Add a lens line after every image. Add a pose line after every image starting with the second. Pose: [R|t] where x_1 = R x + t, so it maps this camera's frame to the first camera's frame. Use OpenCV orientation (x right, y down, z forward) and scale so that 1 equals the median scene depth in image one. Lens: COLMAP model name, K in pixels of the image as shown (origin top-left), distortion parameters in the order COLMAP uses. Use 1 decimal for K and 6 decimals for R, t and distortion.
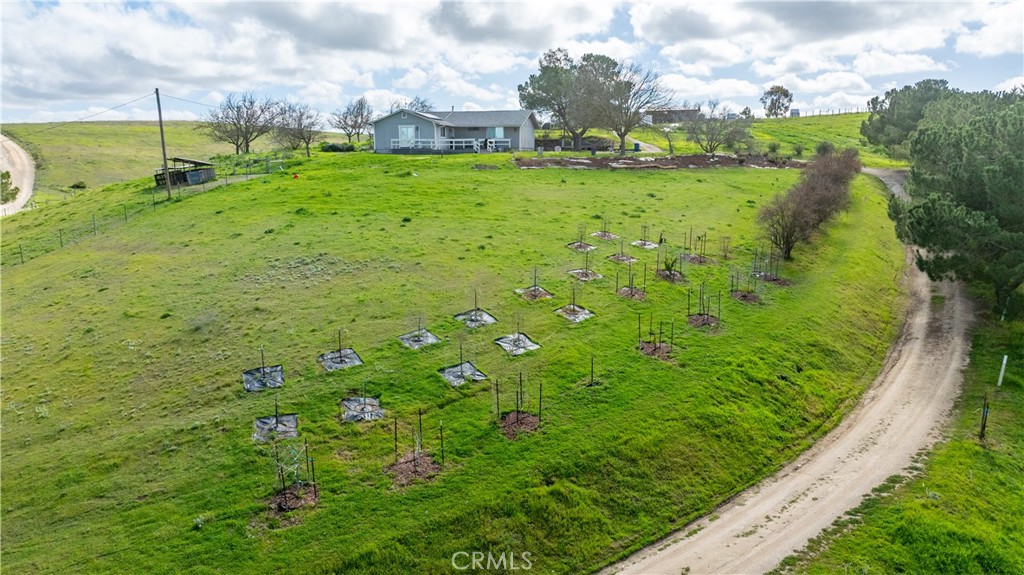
lens RADIAL K [[733.6, 0, 512.0], [0, 733.6, 287.5], [0, 0, 1]] dist [-0.065628, 0.081026]
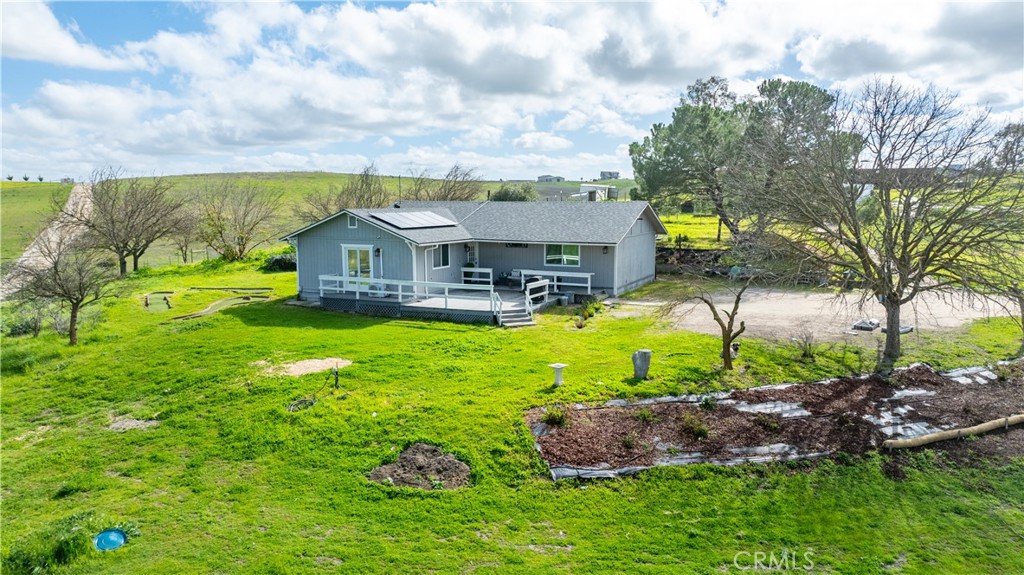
lens RADIAL K [[746.7, 0, 513.9], [0, 746.7, 272.1], [0, 0, 1]] dist [-0.033532, -0.002471]
pose [[0.978552, 0.018507, -0.205166, 0.032099], [-0.034428, 0.996641, -0.074305, -0.119170], [0.203102, 0.079775, 0.975902, 0.389864]]
